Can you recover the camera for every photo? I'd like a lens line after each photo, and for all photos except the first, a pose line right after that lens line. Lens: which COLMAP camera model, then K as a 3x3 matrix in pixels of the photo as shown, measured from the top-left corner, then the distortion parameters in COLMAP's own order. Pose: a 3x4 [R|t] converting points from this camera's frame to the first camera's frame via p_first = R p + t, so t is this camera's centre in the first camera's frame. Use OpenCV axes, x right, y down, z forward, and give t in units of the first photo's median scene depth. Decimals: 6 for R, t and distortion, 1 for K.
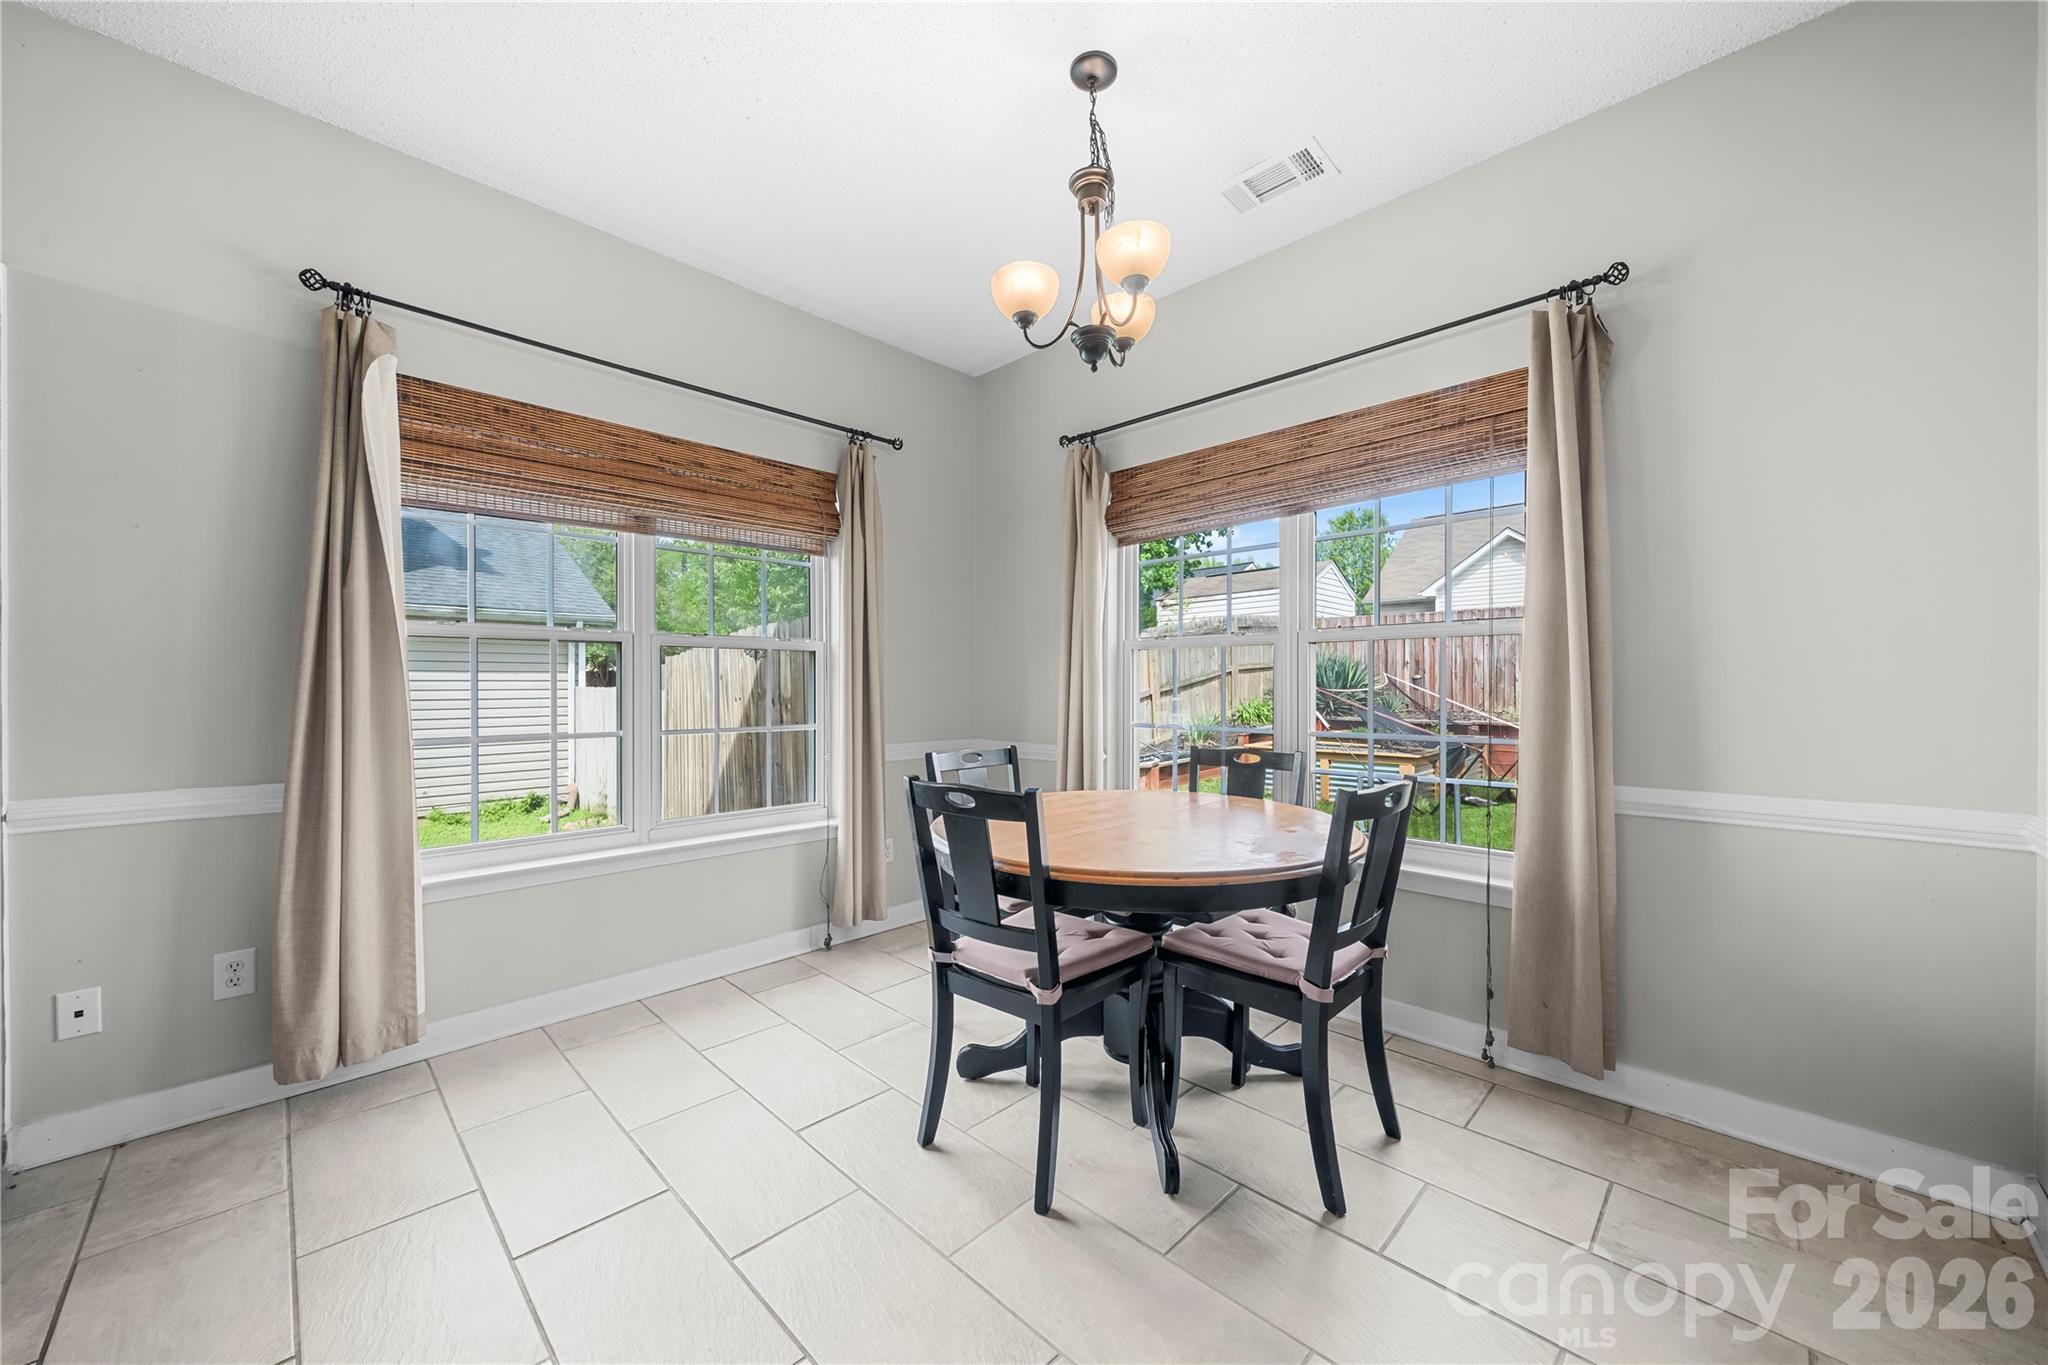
lens RADIAL K [[748.4, 0, 1018.9], [0, 748.4, 687.5], [0, 0, 1]] dist [-0.001287, -0.000226]
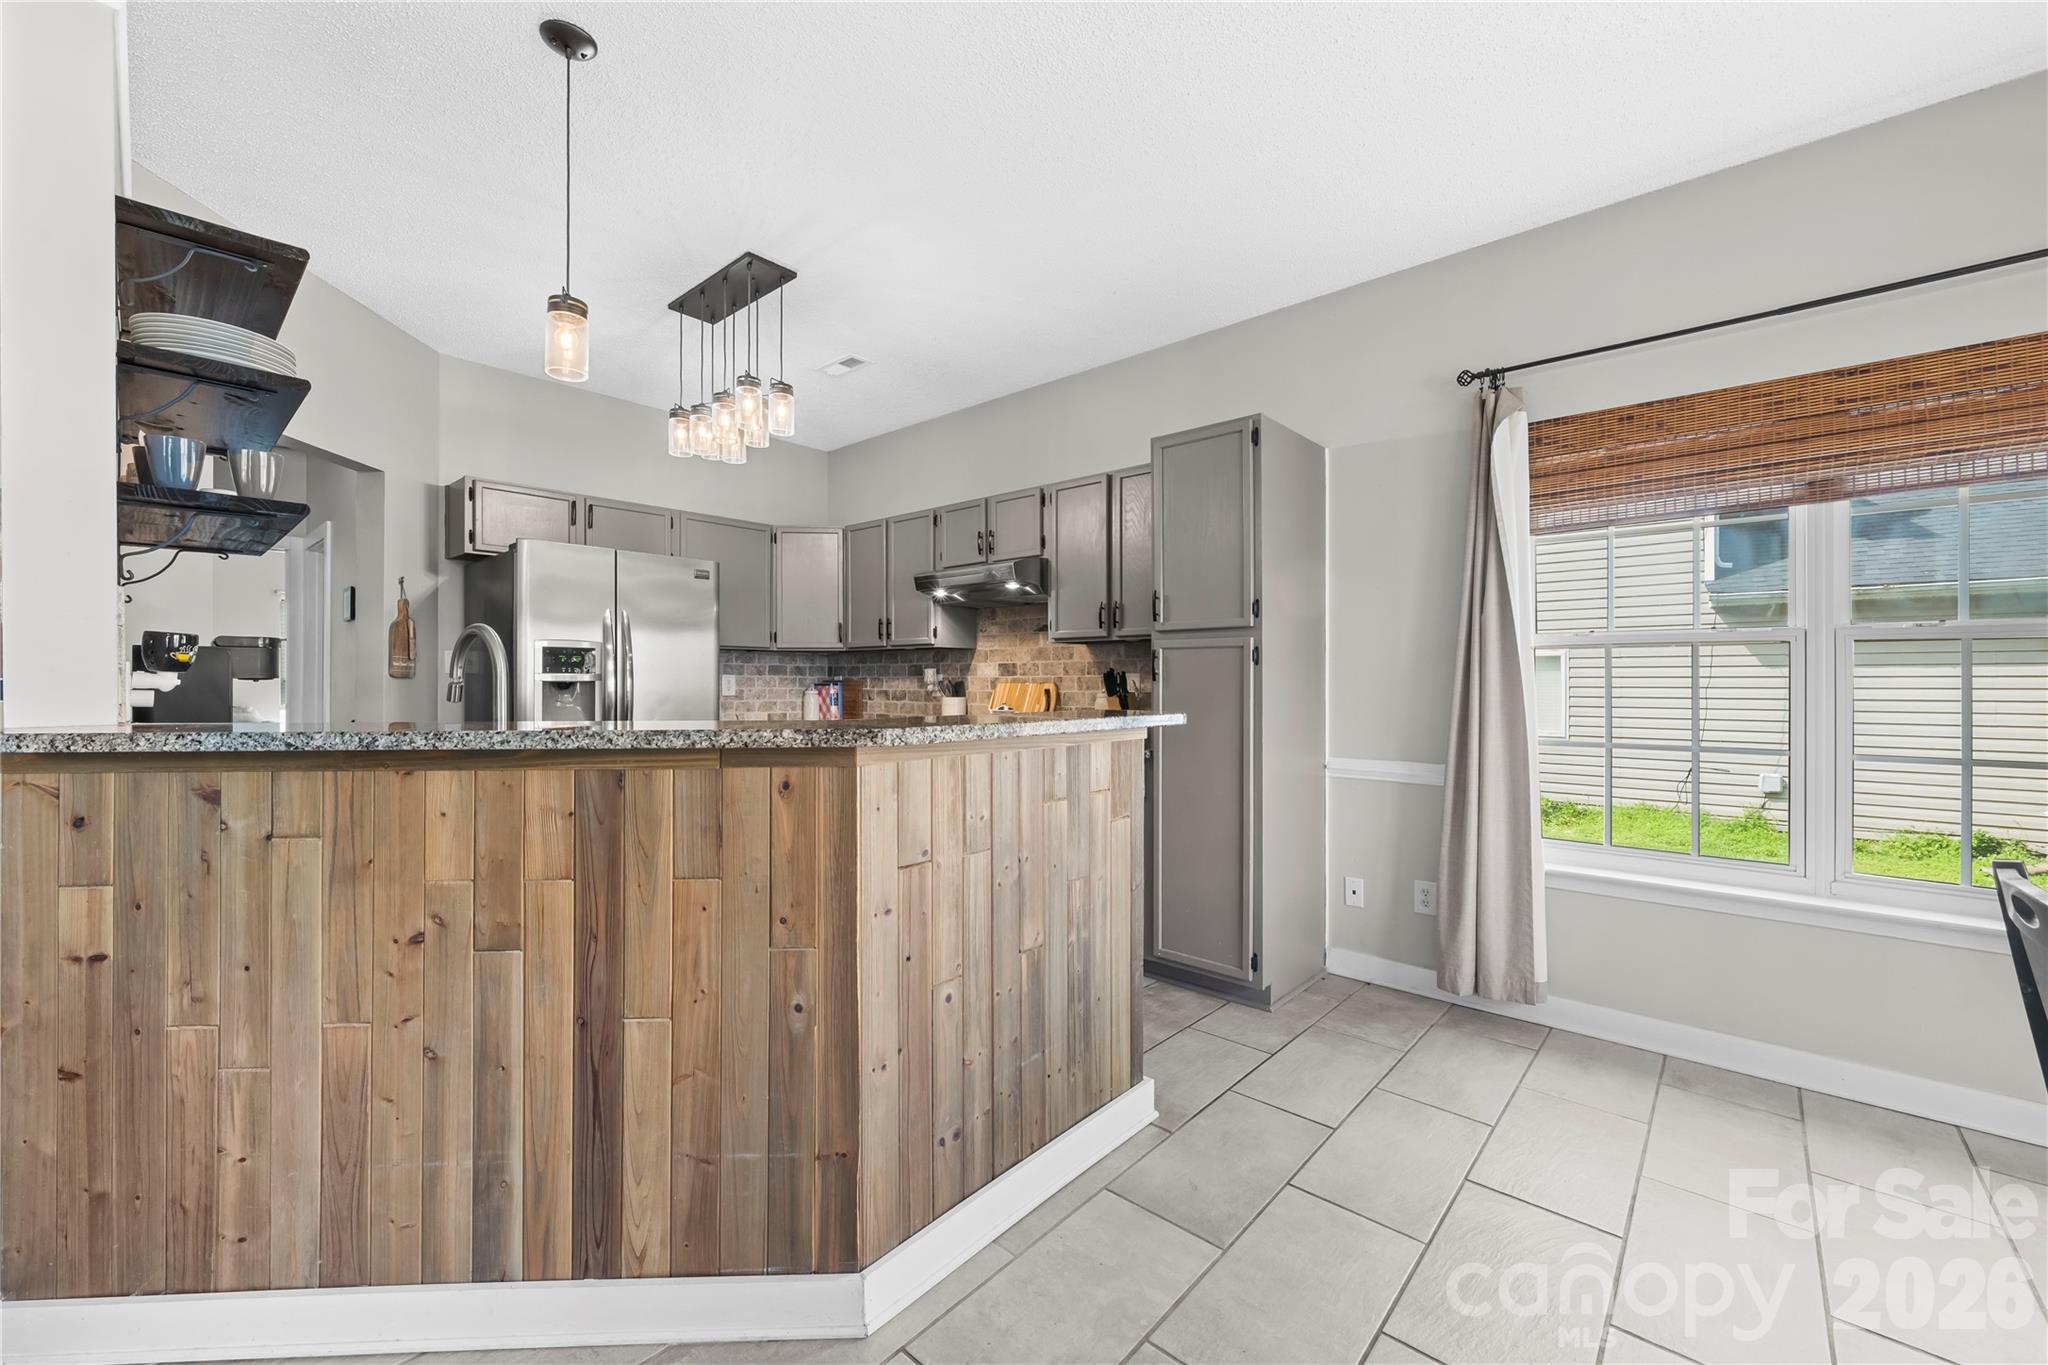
lens RADIAL K [[816.8, 0, 1014.8], [0, 816.8, 681.6], [0, 0, 1]] dist [-0.004046, -0.000233]
pose [[0.046128, 0.002349, -0.998933, 0.369921], [-0.004053, 0.999989, 0.002164, -0.017834], [0.998927, 0.003949, 0.046137, 0.136115]]
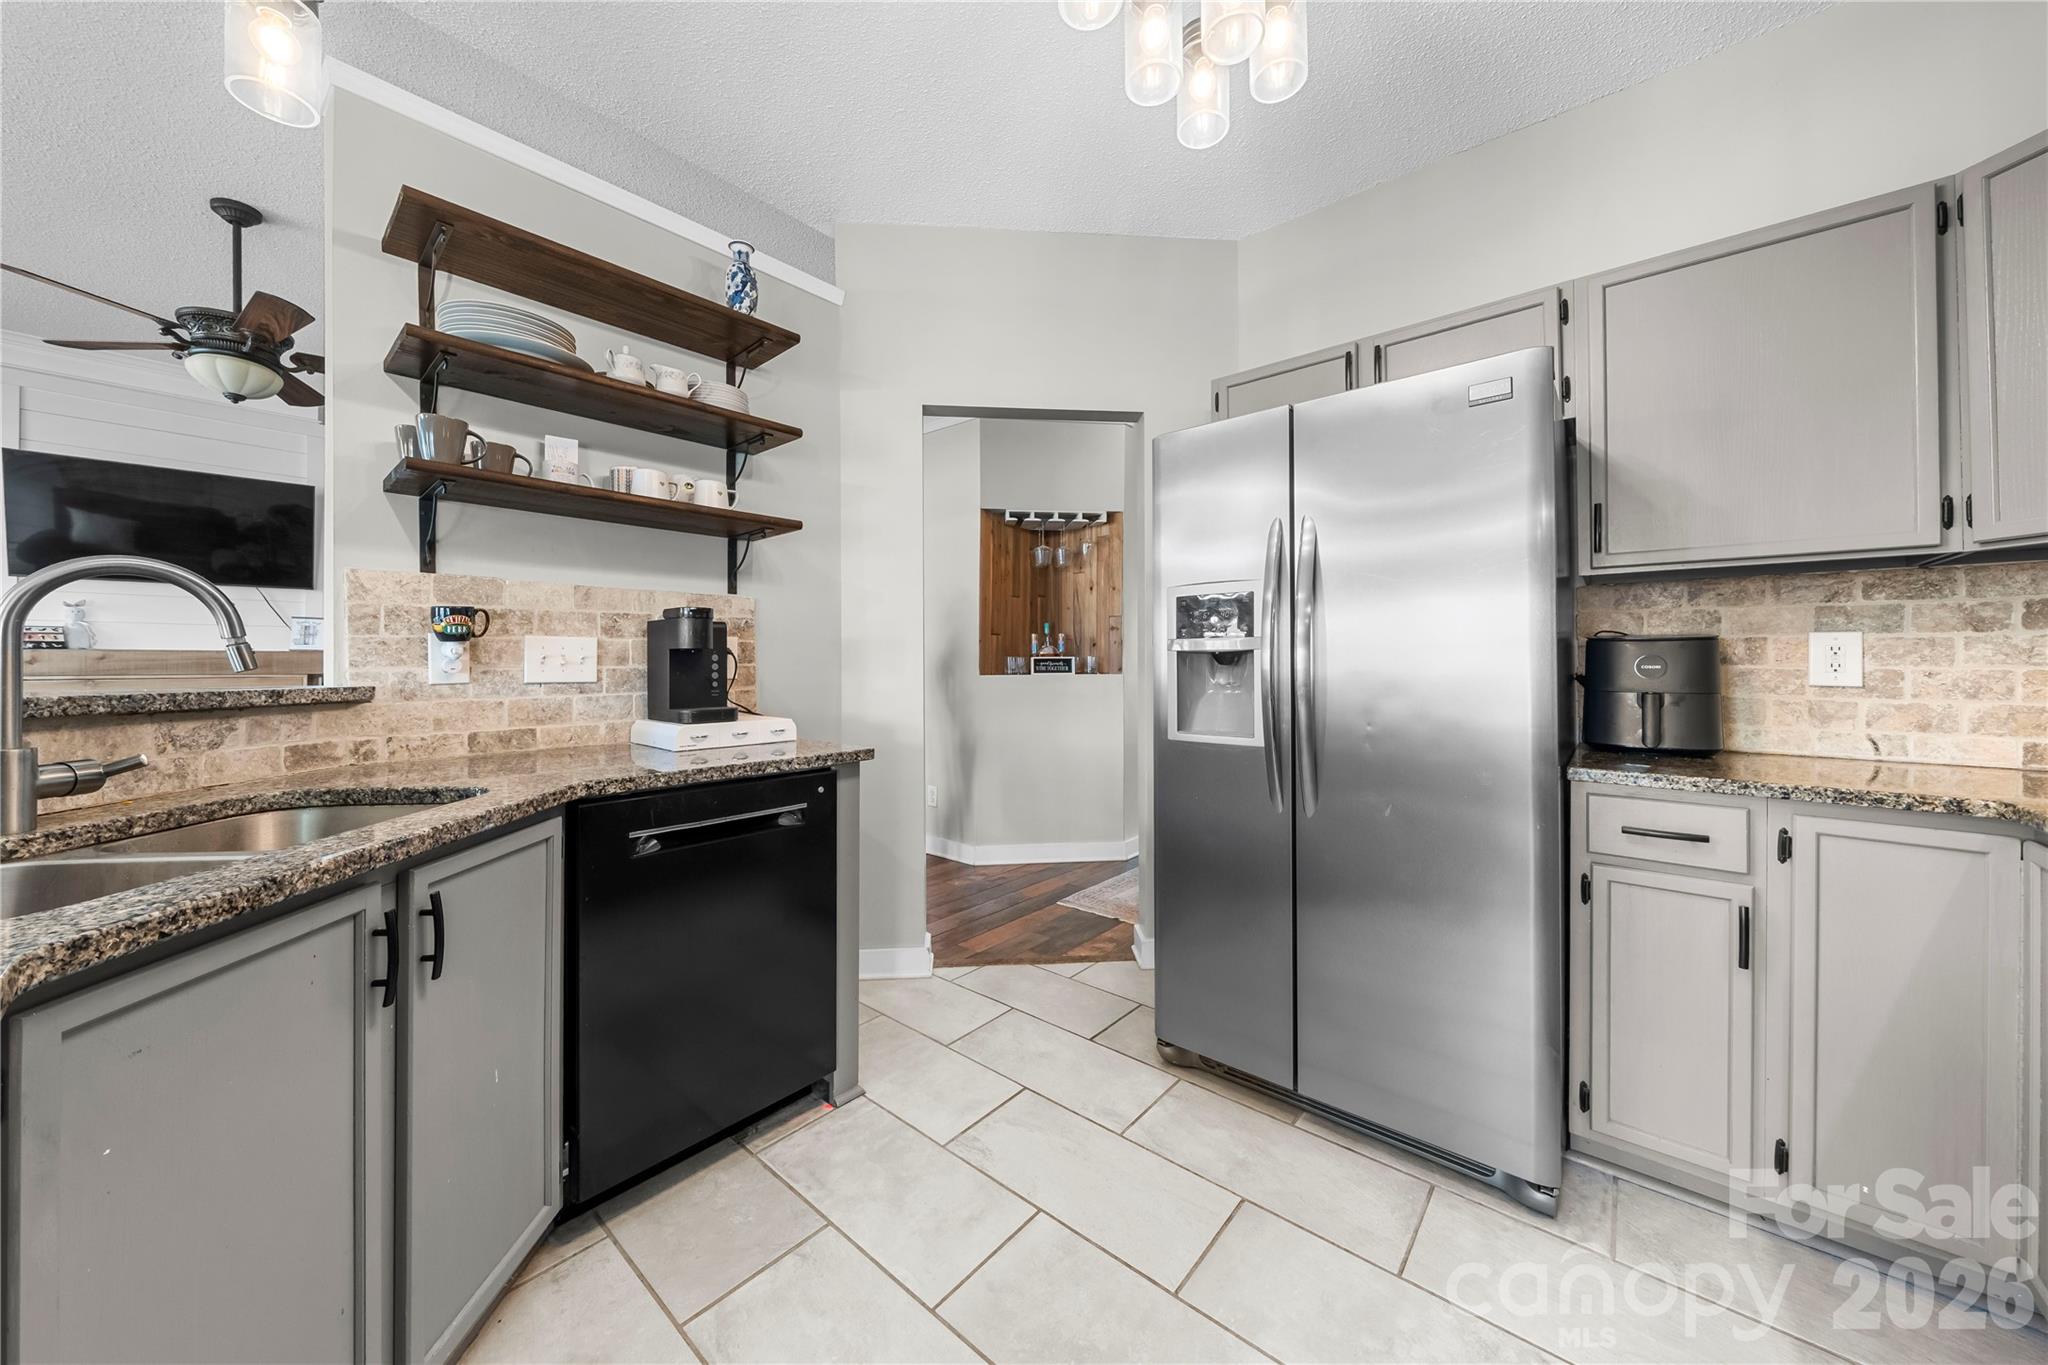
lens RADIAL K [[725.7, 0, 1004.0], [0, 725.7, 656.0], [0, 0, 1]] dist [-0.000834, -0.000130]
pose [[-0.997830, 0.002716, -0.065784, -0.883903], [0.003375, 0.999945, -0.009915, -0.000174], [0.065754, -0.010116, -0.997785, 0.173485]]
